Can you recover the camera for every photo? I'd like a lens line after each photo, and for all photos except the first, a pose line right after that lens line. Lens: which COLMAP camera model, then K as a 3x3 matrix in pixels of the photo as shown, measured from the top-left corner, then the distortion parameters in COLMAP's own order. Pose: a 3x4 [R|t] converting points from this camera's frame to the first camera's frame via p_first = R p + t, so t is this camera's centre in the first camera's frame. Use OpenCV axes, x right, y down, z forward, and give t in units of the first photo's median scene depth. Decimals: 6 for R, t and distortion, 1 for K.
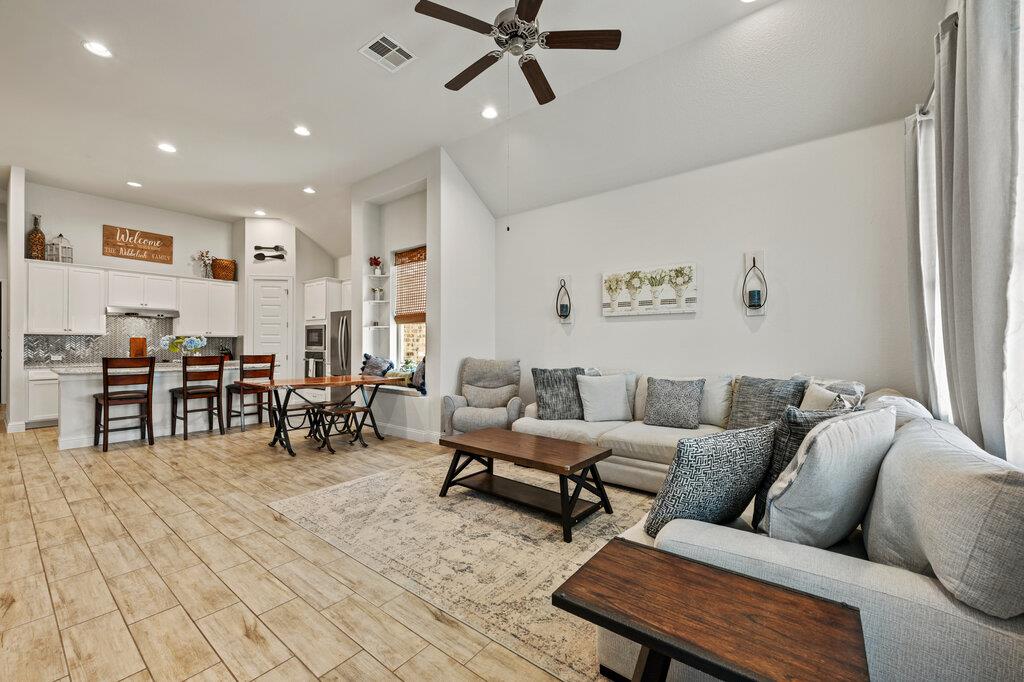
lens RADIAL K [[407.1, 0, 509.6], [0, 407.1, 339.6], [0, 0, 1]] dist [0.000052, 0.000072]
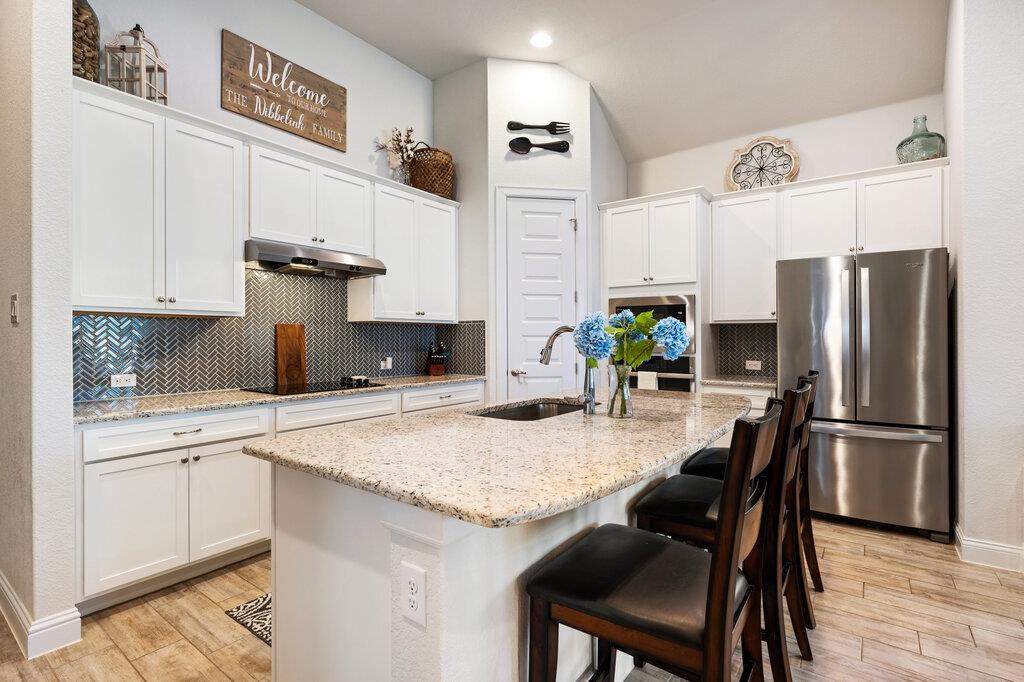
lens RADIAL K [[482.4, 0, 509.9], [0, 482.4, 337.9], [0, 0, 1]] dist [-0.013910, 0.001883]
pose [[0.999796, -0.001353, 0.020148, -1.162905], [0.001197, 0.999969, 0.007776, 0.008369], [-0.020158, -0.007750, 0.999767, 0.856084]]
